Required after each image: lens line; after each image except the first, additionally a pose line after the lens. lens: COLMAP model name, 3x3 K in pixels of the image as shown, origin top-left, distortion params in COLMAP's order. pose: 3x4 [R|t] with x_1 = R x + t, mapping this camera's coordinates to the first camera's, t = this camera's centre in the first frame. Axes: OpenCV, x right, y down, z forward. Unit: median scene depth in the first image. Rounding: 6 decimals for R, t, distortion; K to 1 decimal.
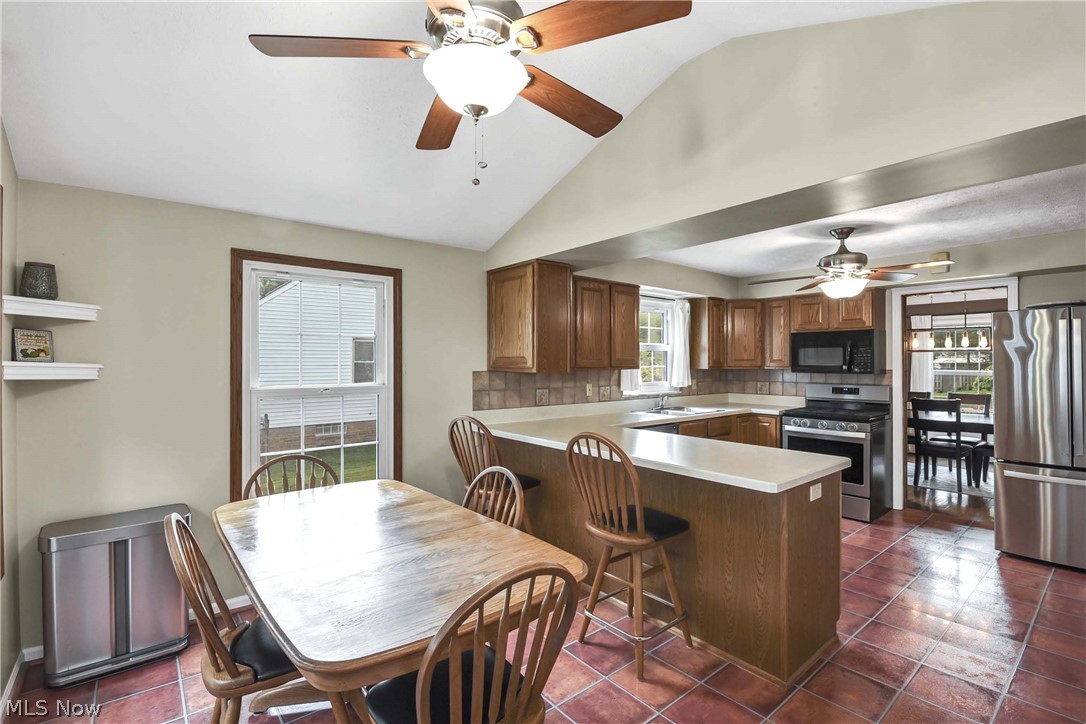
lens RADIAL K [[488.0, 0, 566.8], [0, 488.0, 359.3], [0, 0, 1]] dist [-0.003877, -0.009361]
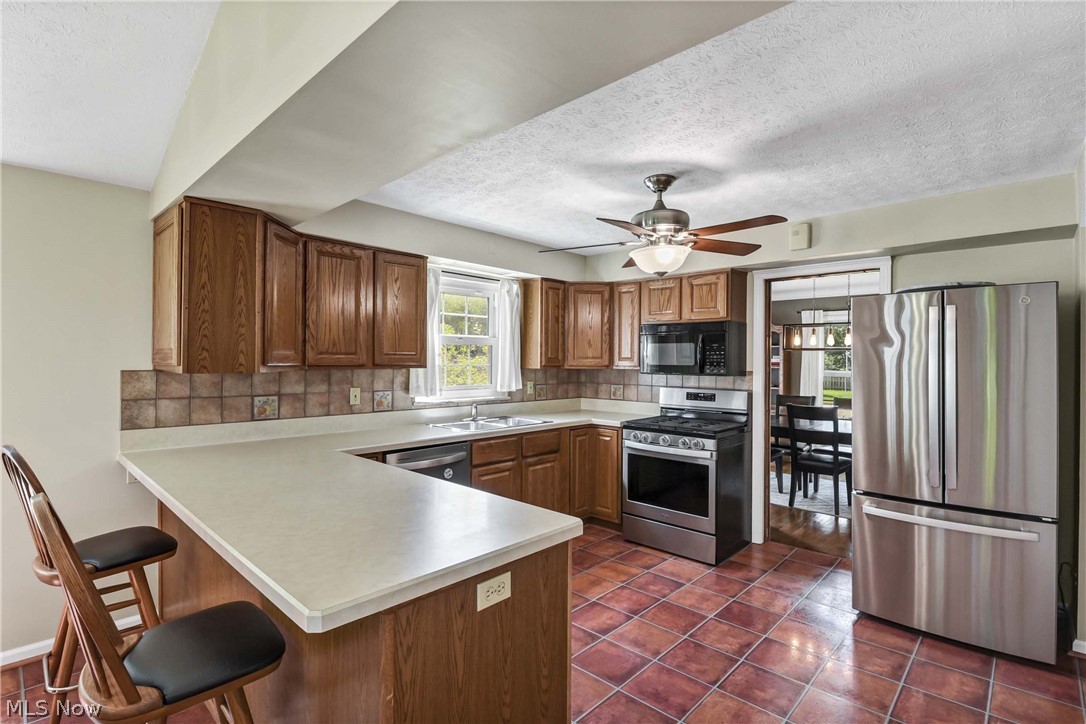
lens RADIAL K [[521.1, 0, 545.3], [0, 521.1, 359.1], [0, 0, 1]] dist [-0.003386, -0.007152]
pose [[0.992845, 0.008265, 0.119125, 0.242431], [-0.008838, 0.999952, 0.004285, 0.001137], [-0.119083, -0.005308, 0.992870, 0.194836]]
